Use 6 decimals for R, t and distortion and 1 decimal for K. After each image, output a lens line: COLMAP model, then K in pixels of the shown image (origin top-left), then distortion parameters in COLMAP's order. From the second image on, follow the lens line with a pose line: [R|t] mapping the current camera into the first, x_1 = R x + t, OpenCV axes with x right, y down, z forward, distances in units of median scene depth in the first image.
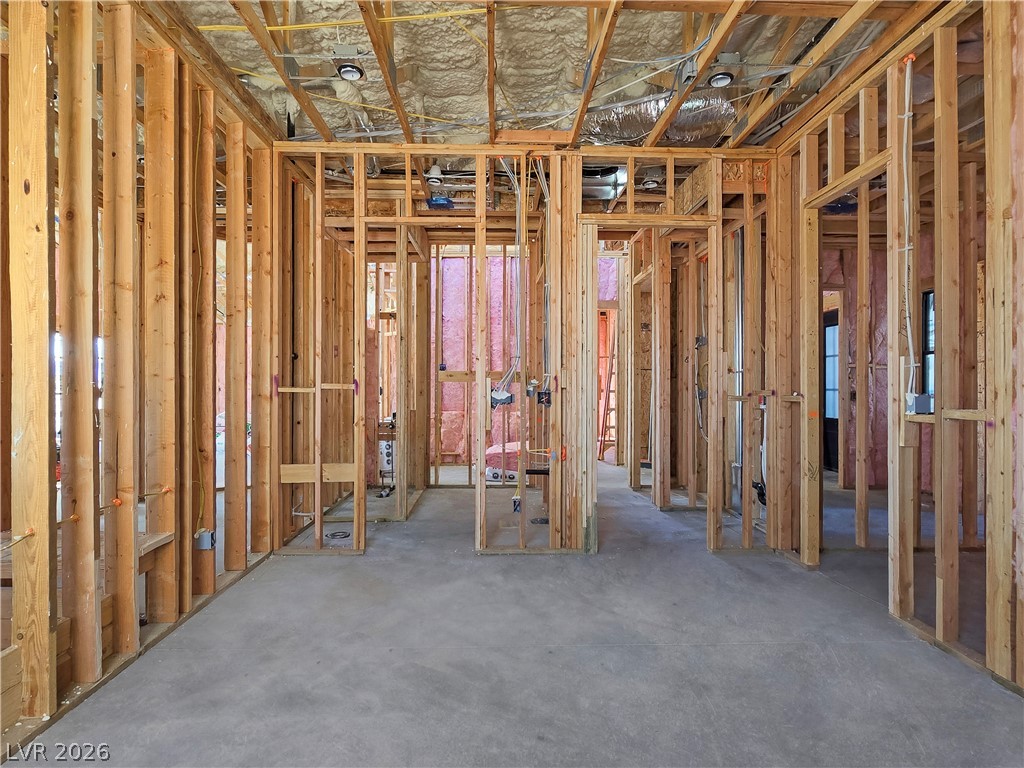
lens RADIAL K [[539.1, 0, 514.0], [0, 539.1, 384.5], [0, 0, 1]] dist [-0.000093, -0.001371]
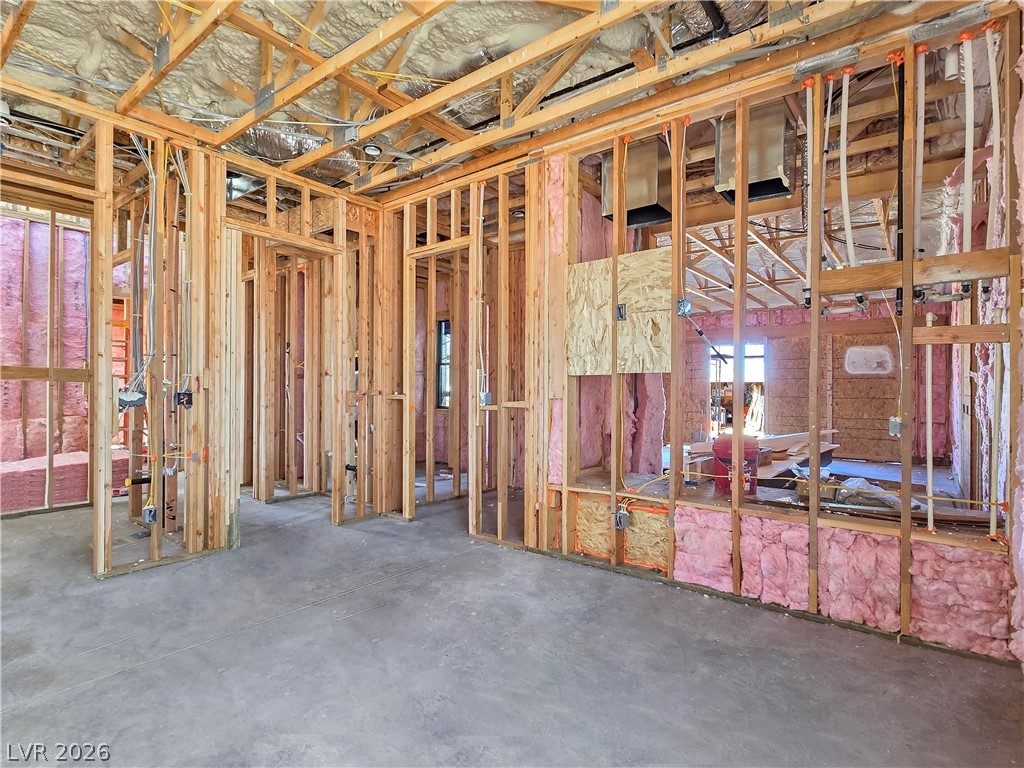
lens RADIAL K [[526.1, 0, 512.7], [0, 526.1, 386.1], [0, 0, 1]] dist [-0.002548, -0.001882]
pose [[0.643404, 0.004357, 0.765515, -0.285564], [-0.006302, 0.999980, -0.000395, -0.001424], [-0.765501, -0.004570, 0.643418, -0.053937]]
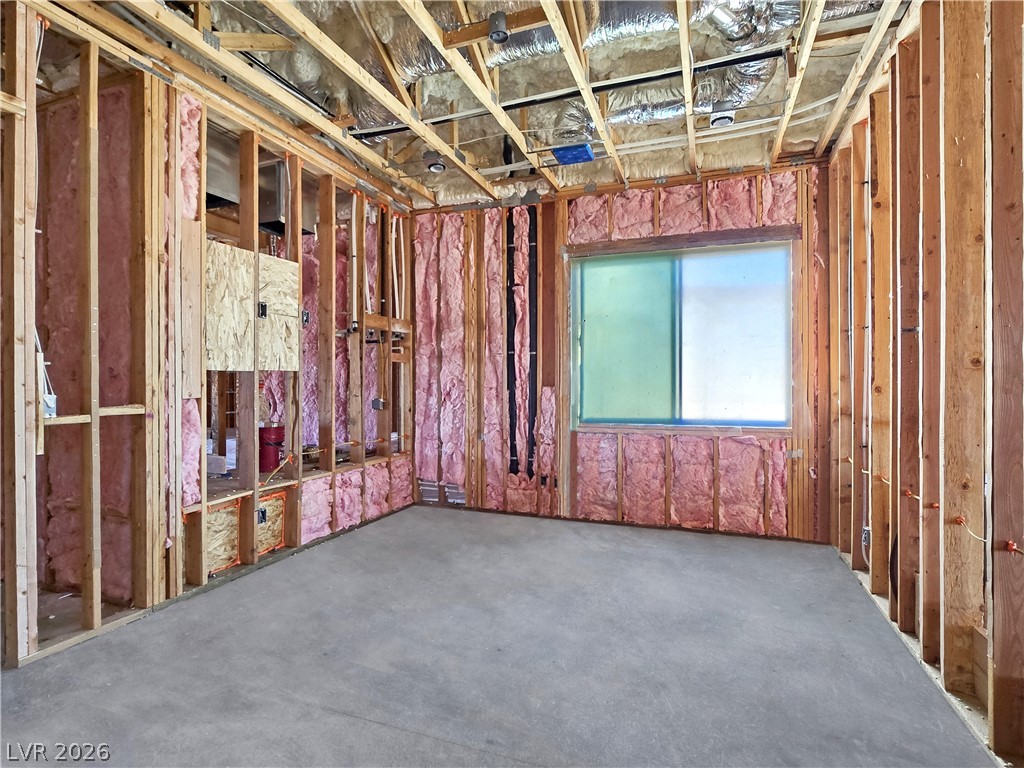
lens RADIAL K [[526.1, 0, 512.7], [0, 526.1, 386.1], [0, 0, 1]] dist [-0.002548, -0.001882]
pose [[-0.926225, 0.000608, 0.376970, -0.224487], [0.001749, 0.999995, 0.002685, 0.001073], [-0.376967, 0.003146, -0.926222, 1.065270]]
